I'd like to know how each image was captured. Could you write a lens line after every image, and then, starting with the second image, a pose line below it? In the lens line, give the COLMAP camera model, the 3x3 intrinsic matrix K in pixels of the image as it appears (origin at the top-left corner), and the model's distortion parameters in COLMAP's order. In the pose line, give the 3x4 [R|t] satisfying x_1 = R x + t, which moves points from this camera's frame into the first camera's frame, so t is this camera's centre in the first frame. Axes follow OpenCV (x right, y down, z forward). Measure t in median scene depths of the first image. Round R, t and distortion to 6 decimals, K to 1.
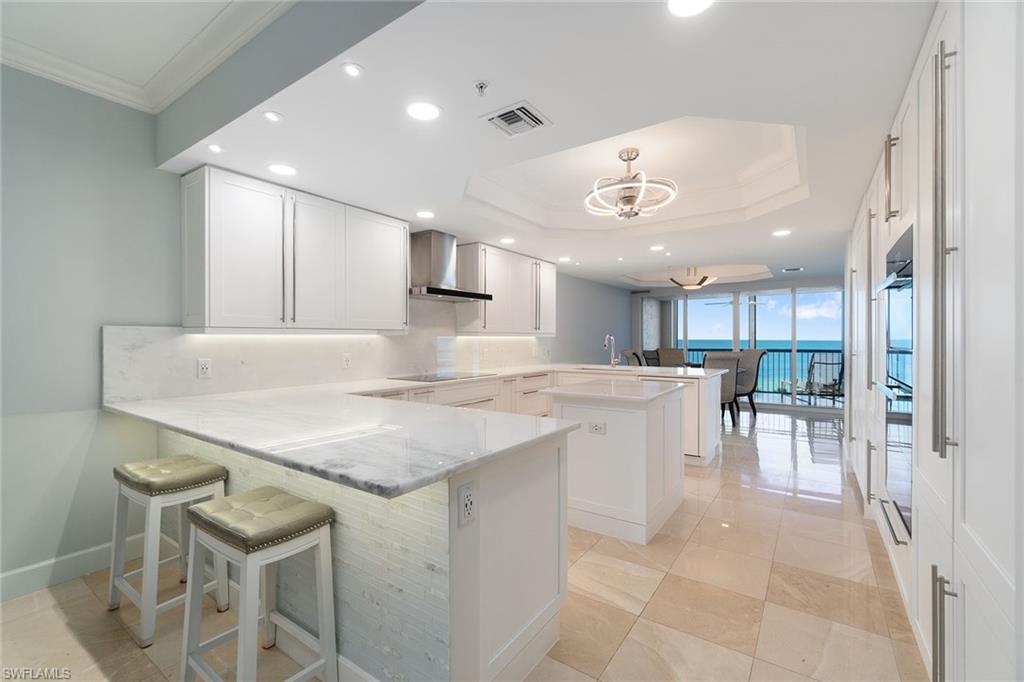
lens RADIAL K [[448.2, 0, 511.6], [0, 448.2, 338.5], [0, 0, 1]] dist [0.009973, 0.000477]
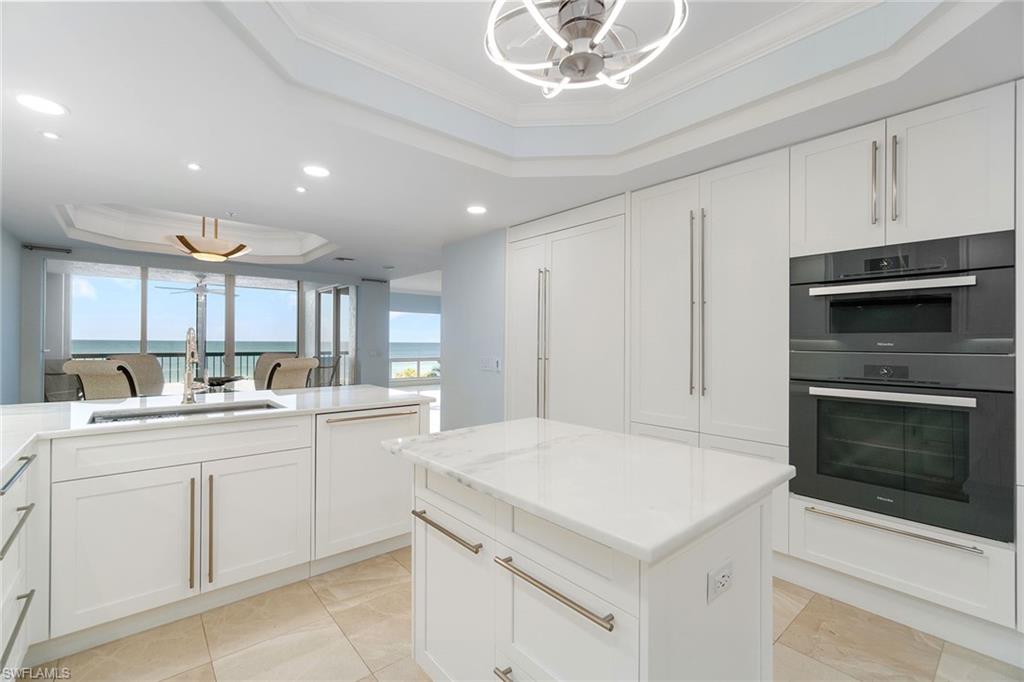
lens RADIAL K [[448.2, 0, 516.0], [0, 448.2, 340.9], [0, 0, 1]] dist [0.009973, 0.000477]
pose [[0.259637, 0.001221, 0.965705, -0.108160], [-0.003251, 0.999995, -0.000390, 0.002196], [-0.965701, -0.003038, 0.259640, 0.475408]]
